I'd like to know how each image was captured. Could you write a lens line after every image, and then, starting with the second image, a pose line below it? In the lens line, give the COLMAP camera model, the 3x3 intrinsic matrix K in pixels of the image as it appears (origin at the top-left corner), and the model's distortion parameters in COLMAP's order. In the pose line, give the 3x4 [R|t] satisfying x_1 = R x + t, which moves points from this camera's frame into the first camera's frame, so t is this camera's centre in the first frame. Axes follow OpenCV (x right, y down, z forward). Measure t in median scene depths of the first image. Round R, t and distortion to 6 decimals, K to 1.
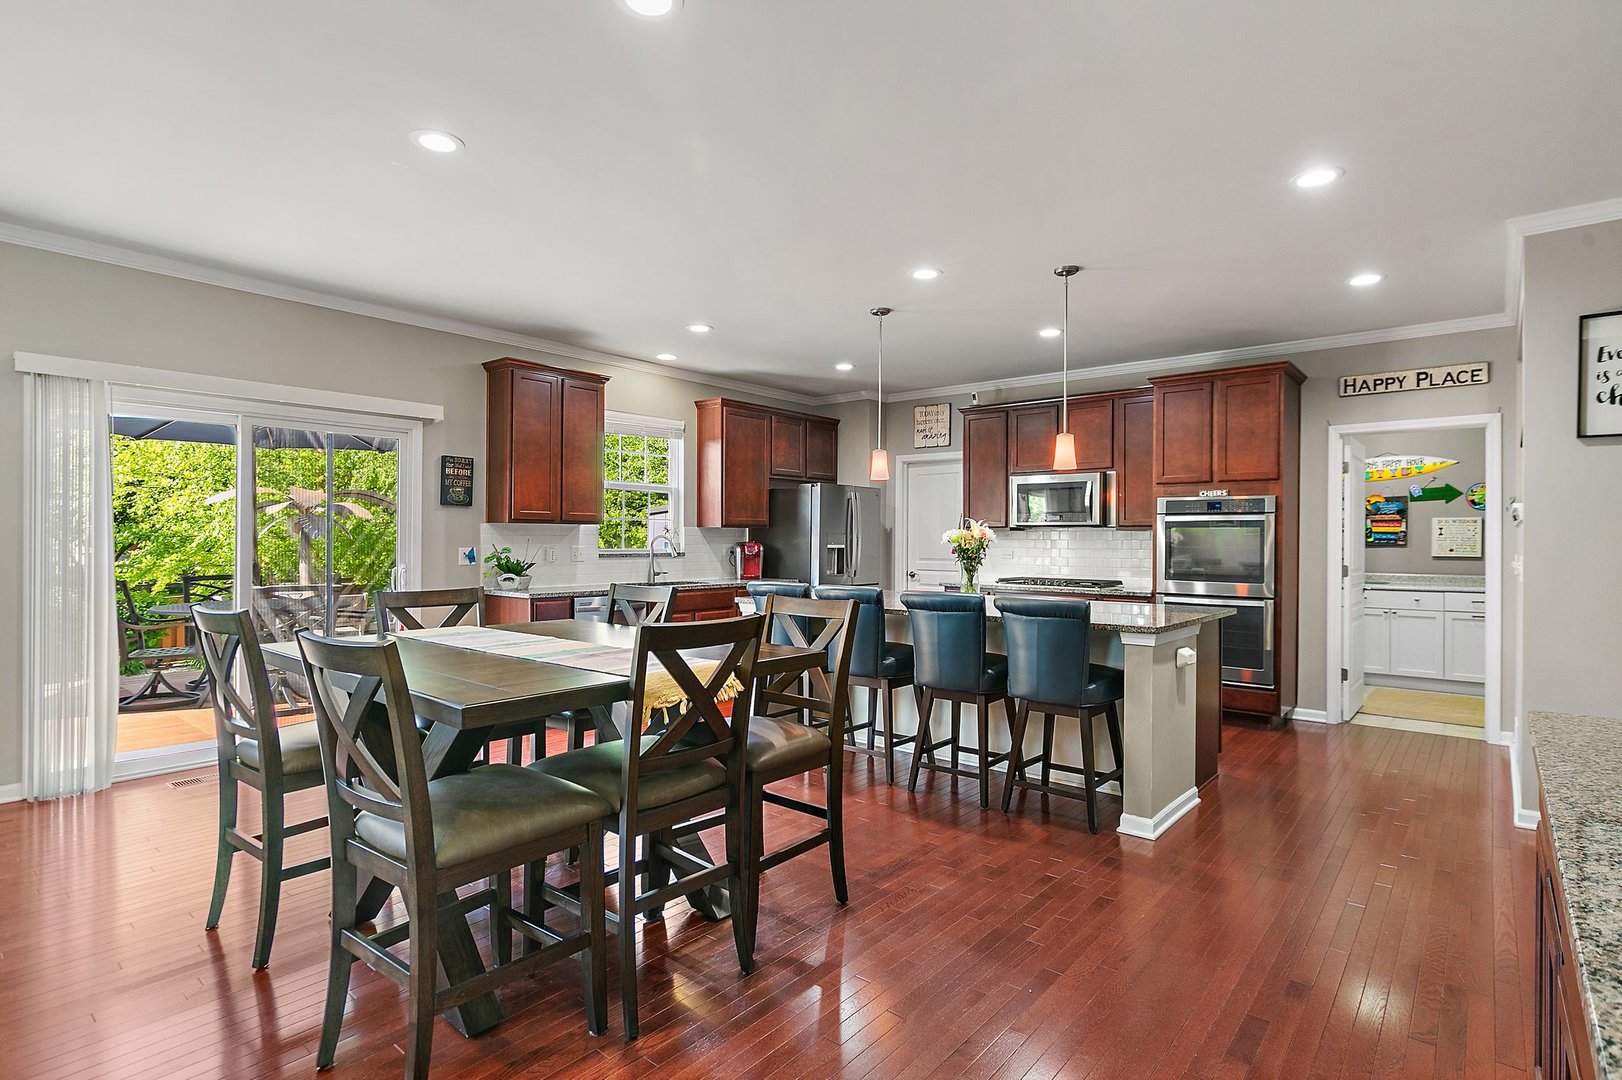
lens RADIAL K [[804.4, 0, 811.0], [0, 804.4, 540.0], [0, 0, 1]] dist [-0.001135, -0.000382]
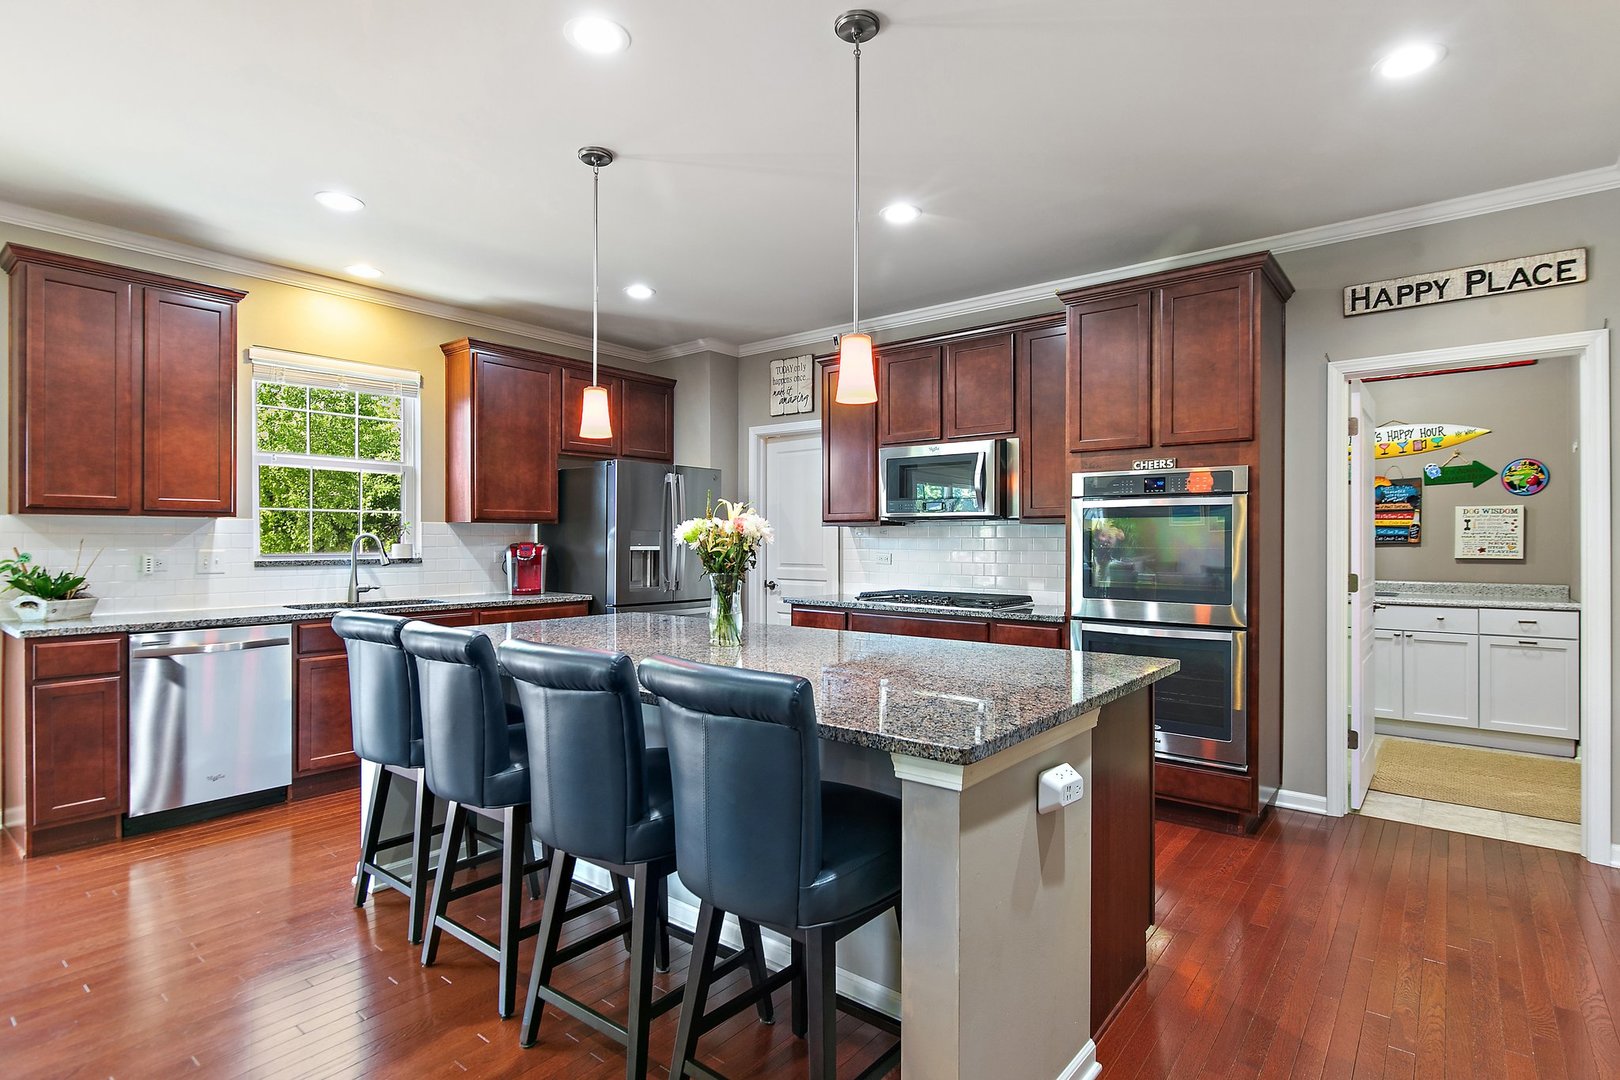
lens RADIAL K [[799.9, 0, 810.0], [0, 799.9, 540.0], [0, 0, 1]] dist [-0.000648, 0.000360]
pose [[0.999703, -0.004364, 0.023996, 0.198971], [0.004397, 0.999989, -0.001311, 0.002332], [-0.023990, 0.001416, 0.999711, 0.347218]]
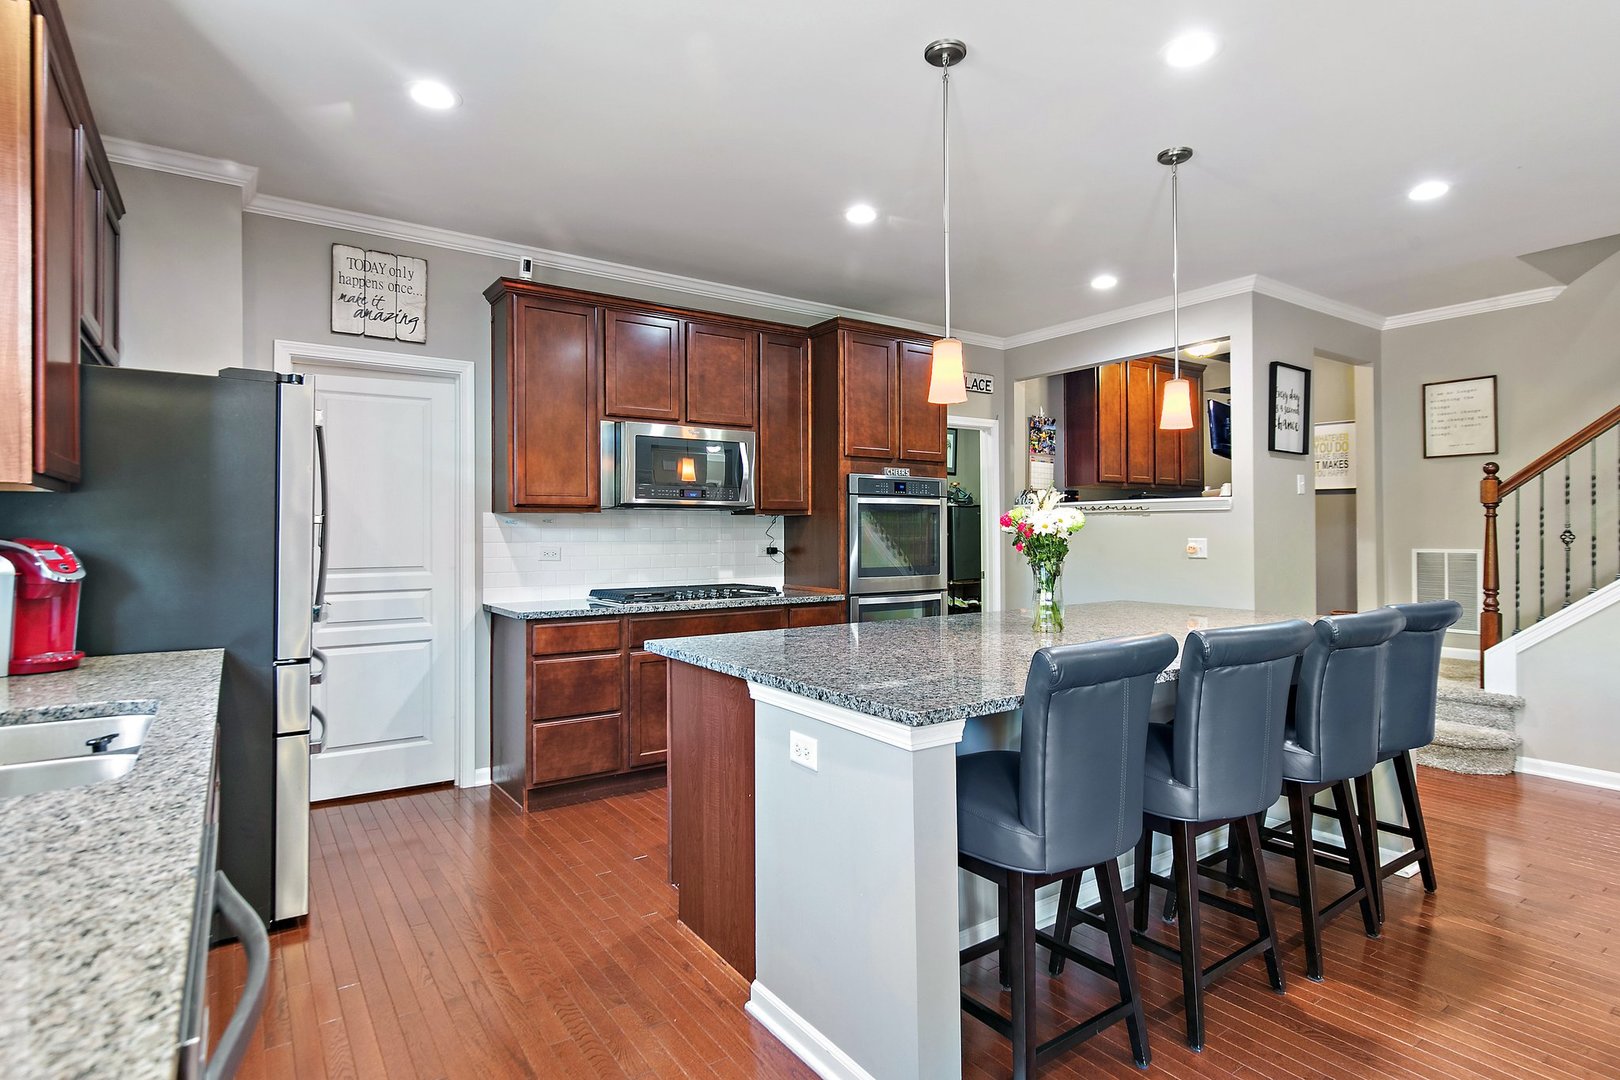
lens RADIAL K [[845.3, 0, 810.0], [0, 845.3, 540.0], [0, 0, 1]] dist [0.016100, -0.012753]
pose [[0.262914, -0.012245, 0.964742, -0.374197], [0.003874, 0.999925, 0.011636, 0.003050], [-0.964812, 0.000678, 0.262941, 0.815975]]
